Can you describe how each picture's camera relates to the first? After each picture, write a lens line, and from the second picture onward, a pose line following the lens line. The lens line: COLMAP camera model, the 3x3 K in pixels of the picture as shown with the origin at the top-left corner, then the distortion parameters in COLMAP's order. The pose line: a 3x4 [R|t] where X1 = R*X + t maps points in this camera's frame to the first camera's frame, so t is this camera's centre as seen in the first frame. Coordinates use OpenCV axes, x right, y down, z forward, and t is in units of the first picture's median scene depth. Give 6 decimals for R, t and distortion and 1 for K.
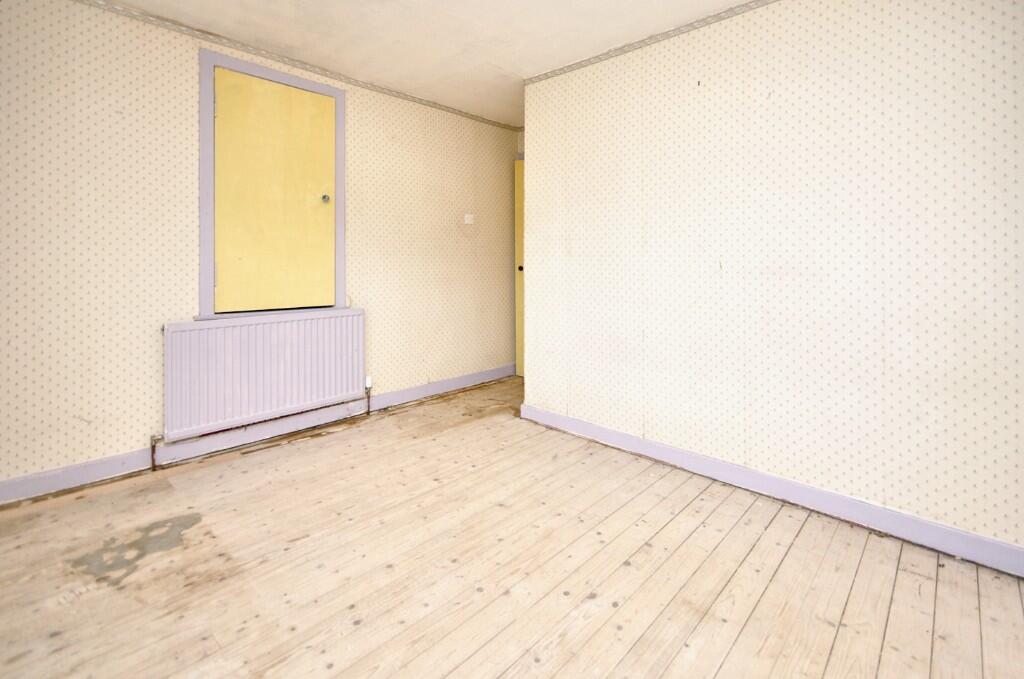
lens RADIAL K [[456.2, 0, 510.1], [0, 456.2, 340.0], [0, 0, 1]] dist [-0.002457, 0.000376]
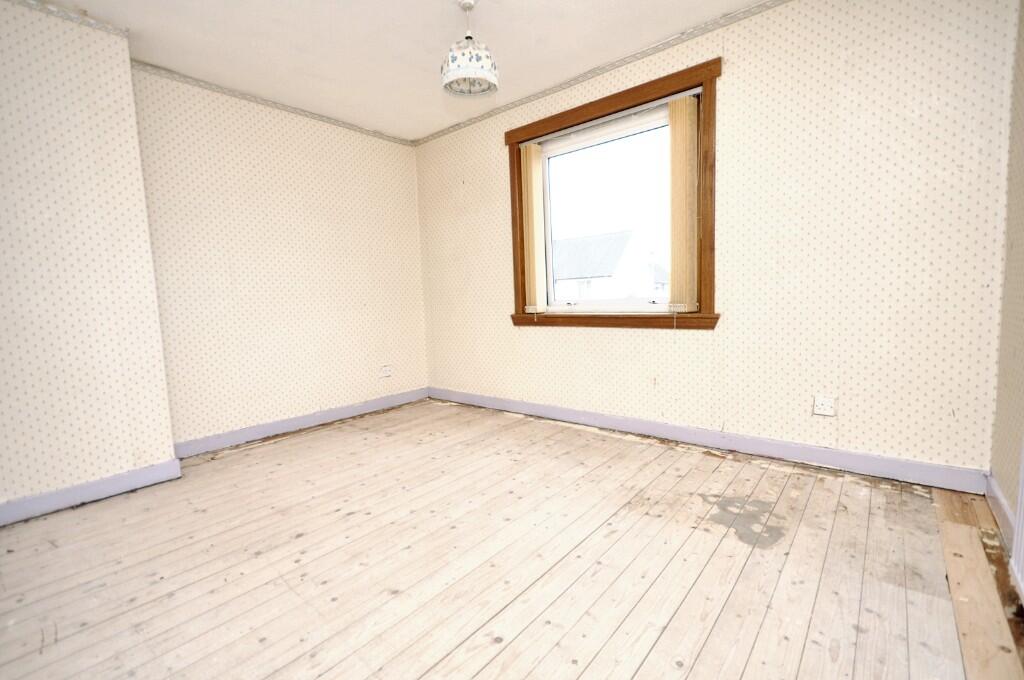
lens RADIAL K [[456.2, 0, 513.8], [0, 456.2, 339.0], [0, 0, 1]] dist [-0.002457, 0.000376]
pose [[-0.997527, 0.036643, -0.059979, -0.223770], [0.019110, 0.962598, 0.270259, -0.275622], [0.067639, 0.268444, -0.960918, 1.998721]]
